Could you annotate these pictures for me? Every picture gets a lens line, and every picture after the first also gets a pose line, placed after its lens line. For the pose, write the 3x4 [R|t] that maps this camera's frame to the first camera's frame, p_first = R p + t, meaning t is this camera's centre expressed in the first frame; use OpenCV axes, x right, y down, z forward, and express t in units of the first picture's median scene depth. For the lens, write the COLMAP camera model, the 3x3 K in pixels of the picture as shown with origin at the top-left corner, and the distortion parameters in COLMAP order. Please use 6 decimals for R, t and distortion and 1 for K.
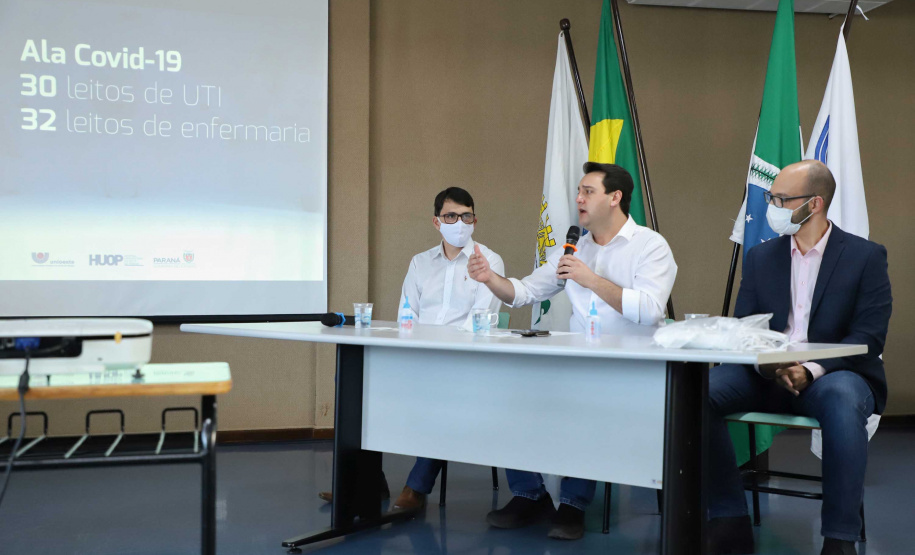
lens RADIAL K [[1047.1, 0, 457.5], [0, 1047.1, 277.5], [0, 0, 1]] dist [0.132243, -0.013213]
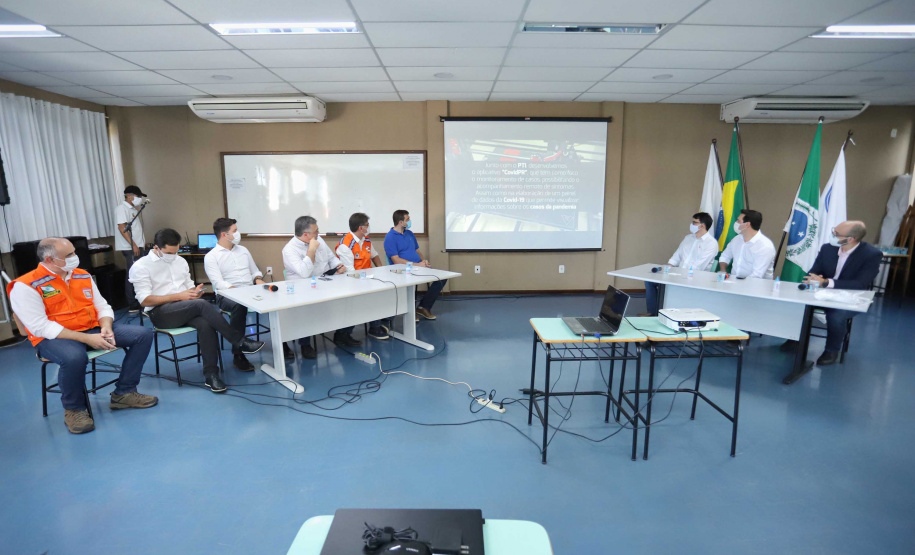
lens RADIAL K [[443.9, 0, 457.5], [0, 443.9, 277.5], [0, 0, 1]] dist [-0.026931, 0.001541]
pose [[0.976654, 0.031926, -0.212432, -0.252063], [0.009501, 0.981508, 0.191187, -0.118042], [0.214608, -0.188742, 0.958290, -0.188462]]
